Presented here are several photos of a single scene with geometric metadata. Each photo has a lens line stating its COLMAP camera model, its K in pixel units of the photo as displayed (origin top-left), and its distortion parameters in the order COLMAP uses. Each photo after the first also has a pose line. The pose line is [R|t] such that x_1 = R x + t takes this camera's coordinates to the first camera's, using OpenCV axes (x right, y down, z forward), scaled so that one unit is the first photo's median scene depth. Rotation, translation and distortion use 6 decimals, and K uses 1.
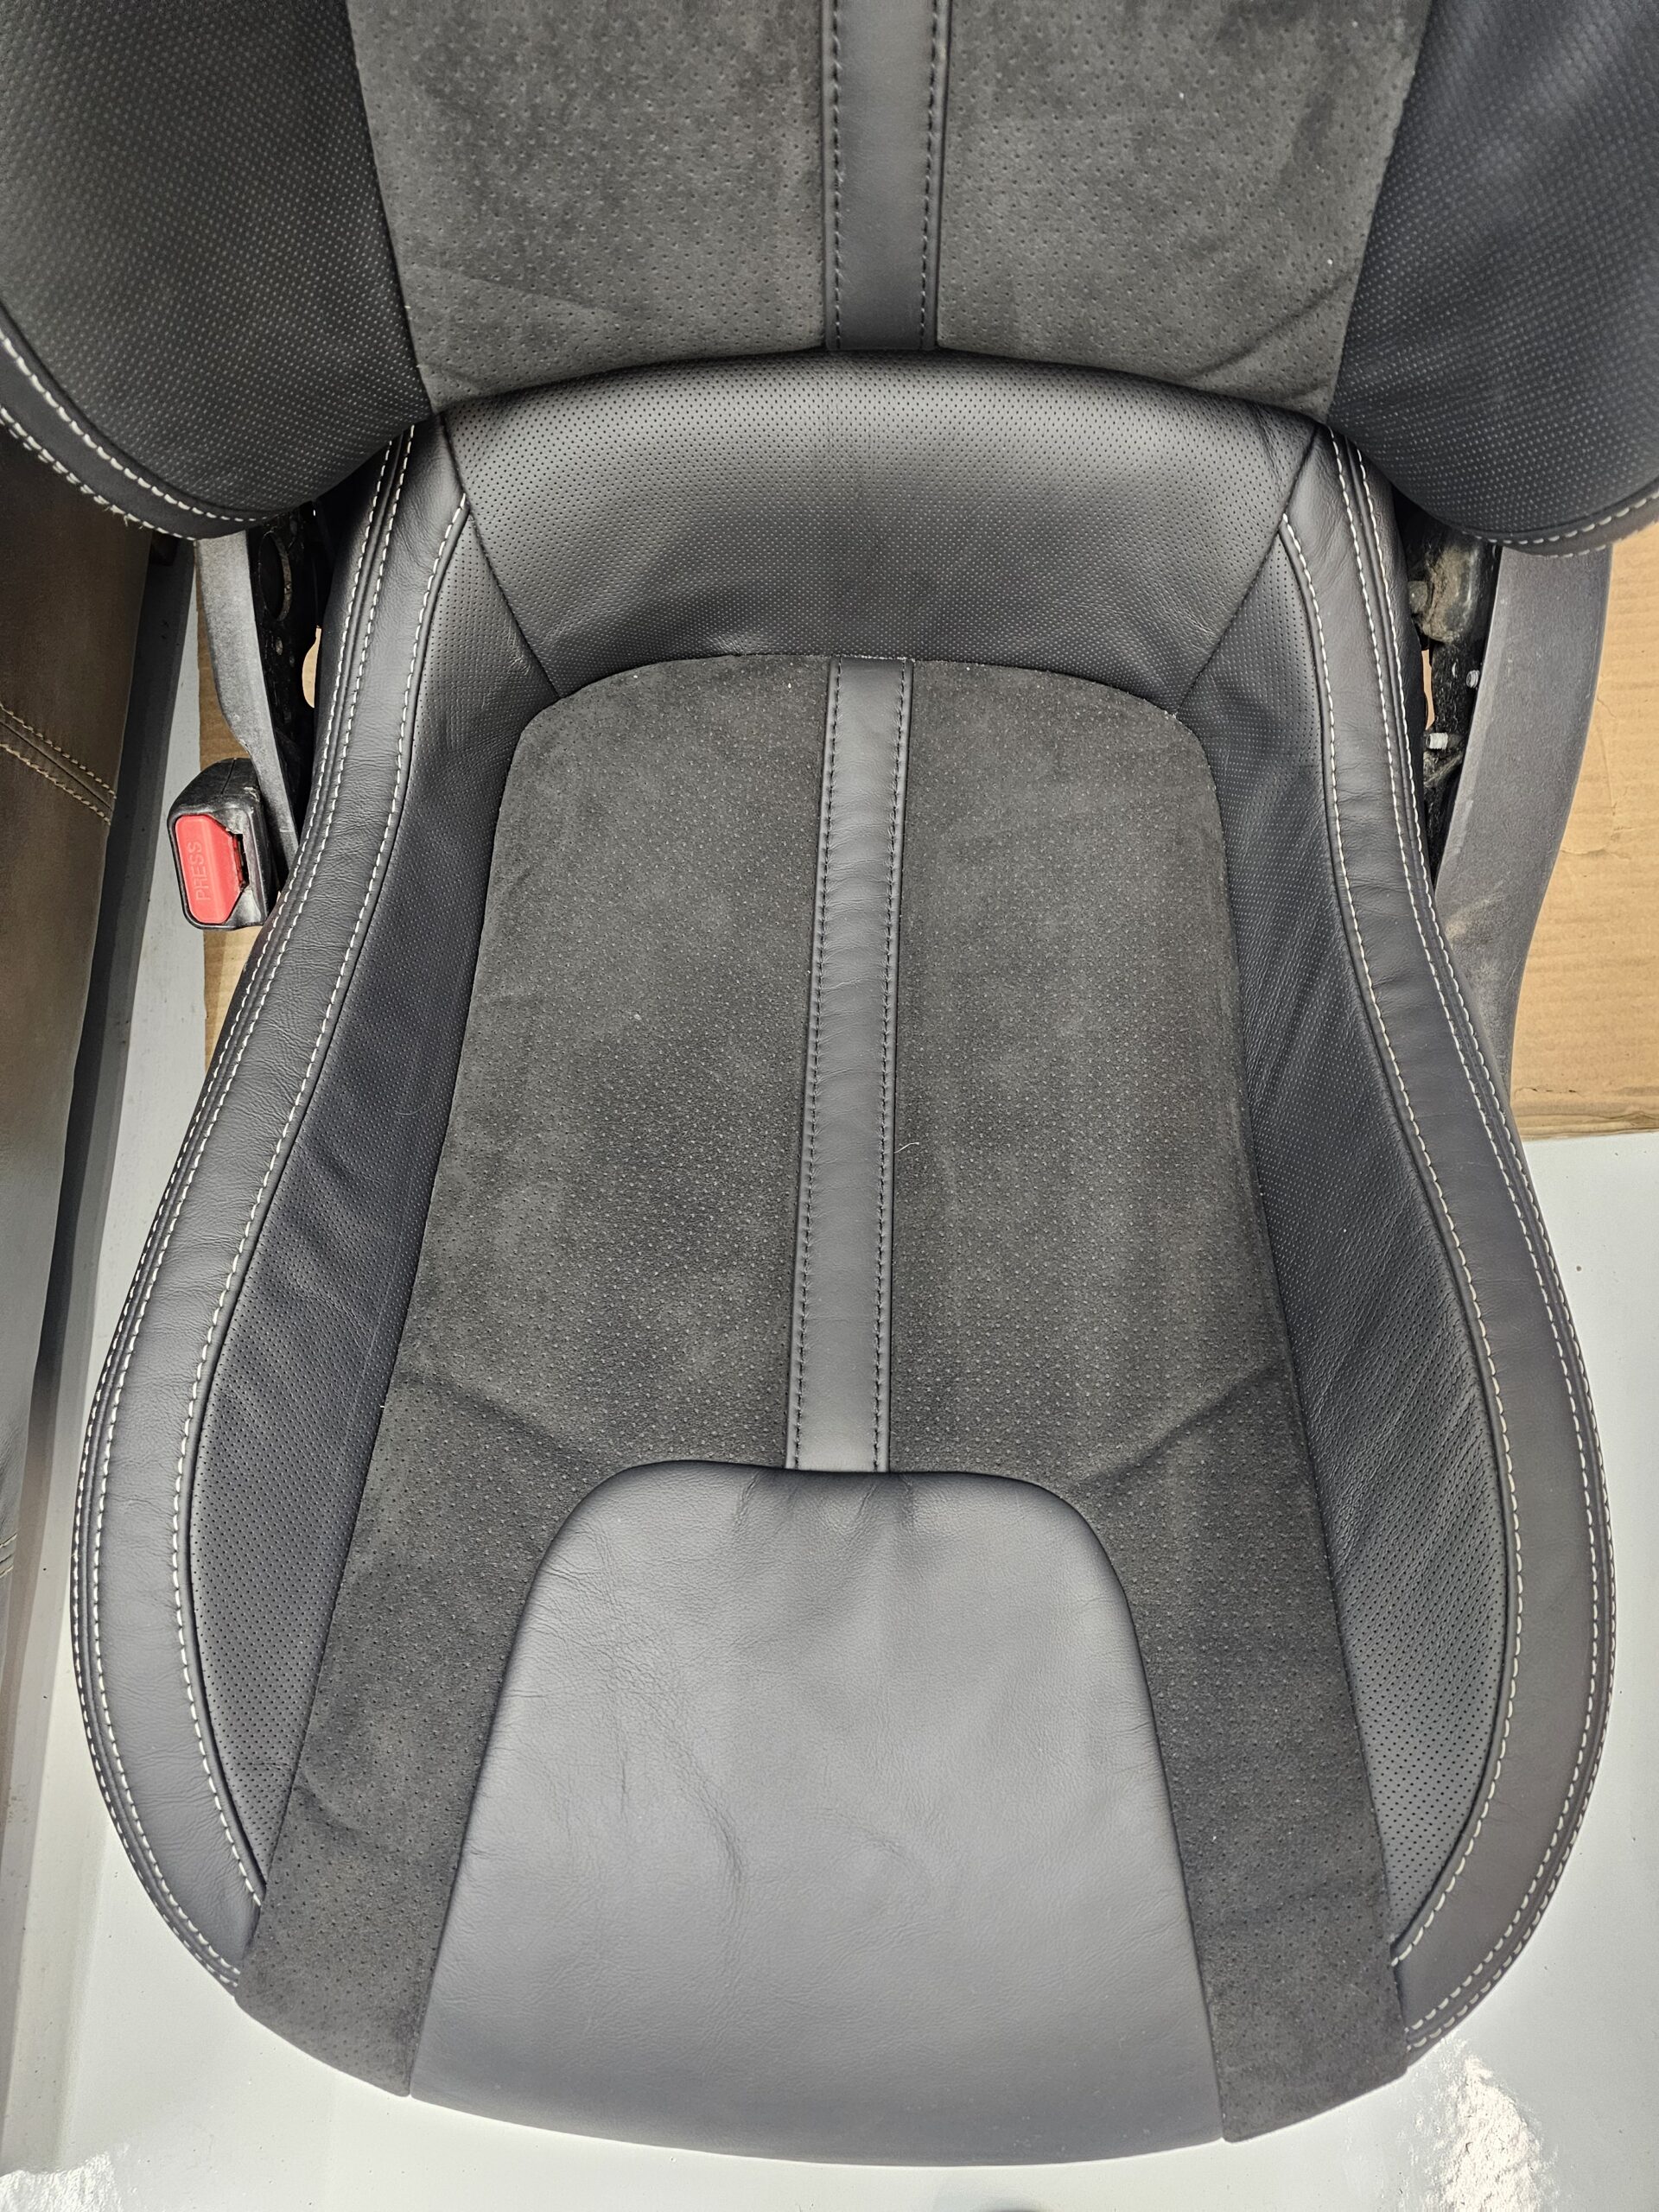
lens RADIAL K [[1506.6, 0, 817.0], [0, 1506.6, 1146.9], [0, 0, 1]] dist [0.004658, -0.000209]
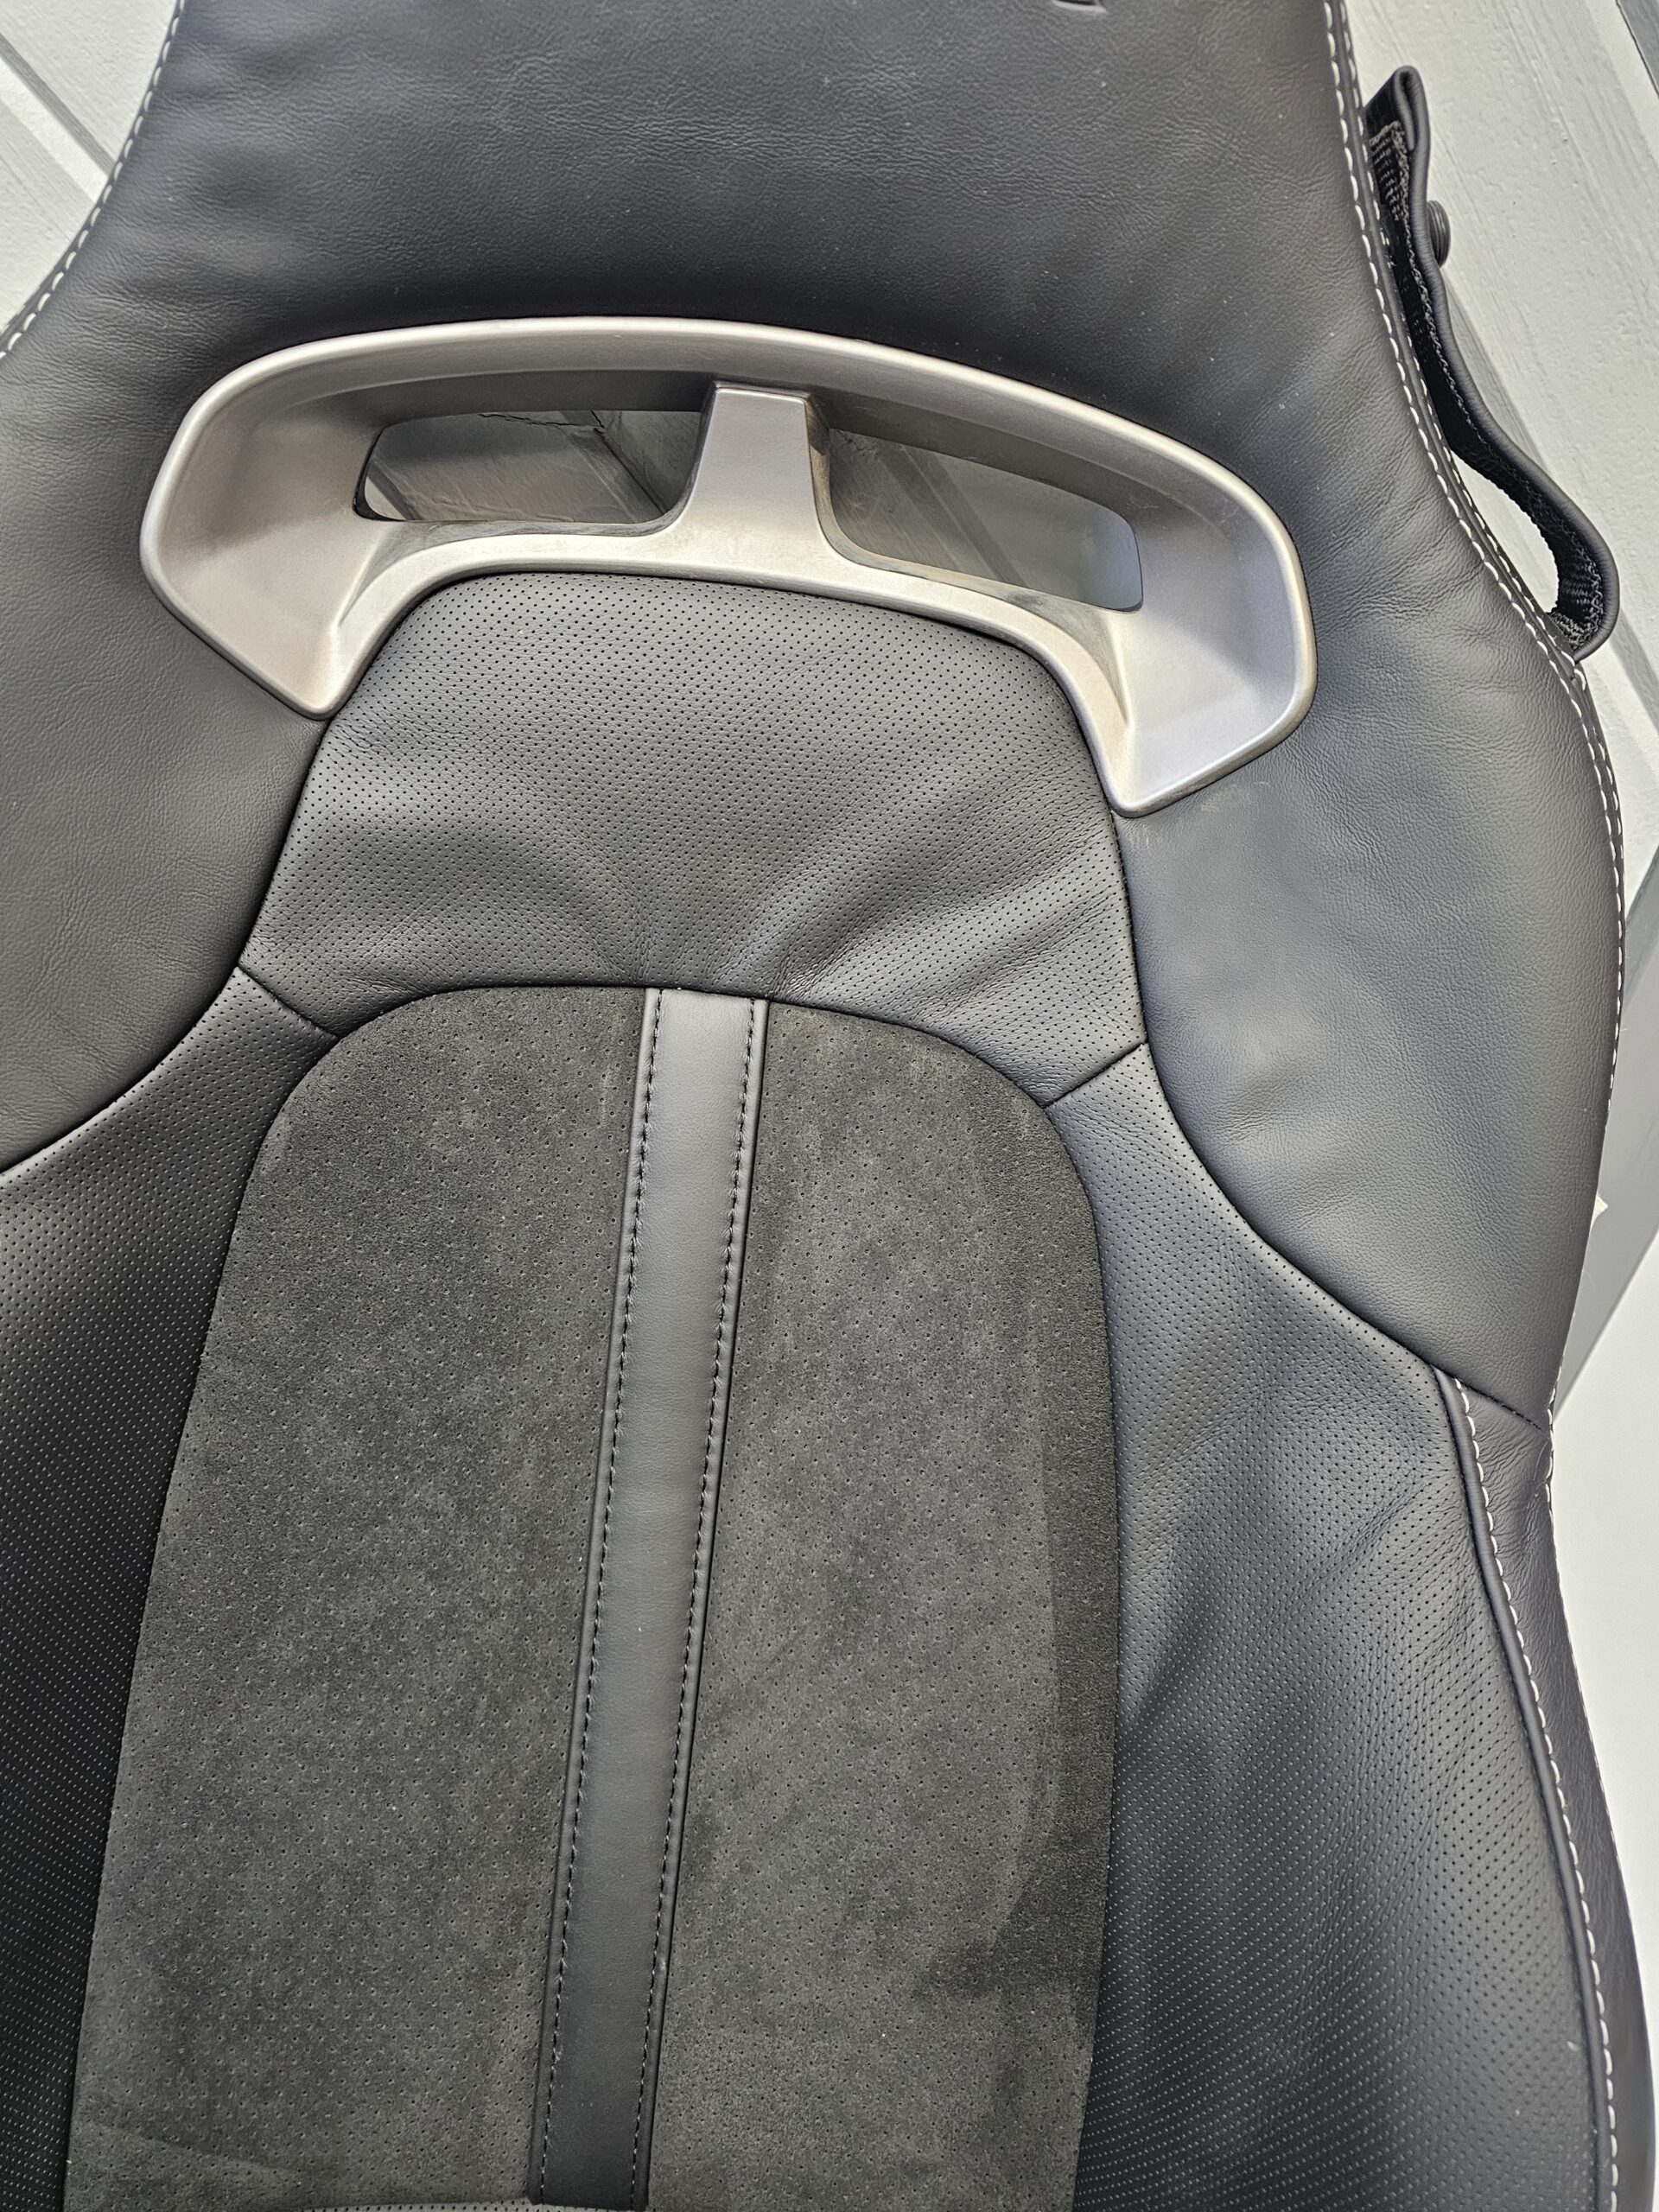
lens RADIAL K [[1492.0, 0, 821.9], [0, 1492.0, 1106.7], [0, 0, 1]] dist [0.056518, -0.050303]
pose [[0.991487, 0.111790, 0.066756, 0.053437], [-0.018935, 0.631044, -0.775516, -0.270069], [-0.128821, 0.767650, 0.627789, -0.141312]]
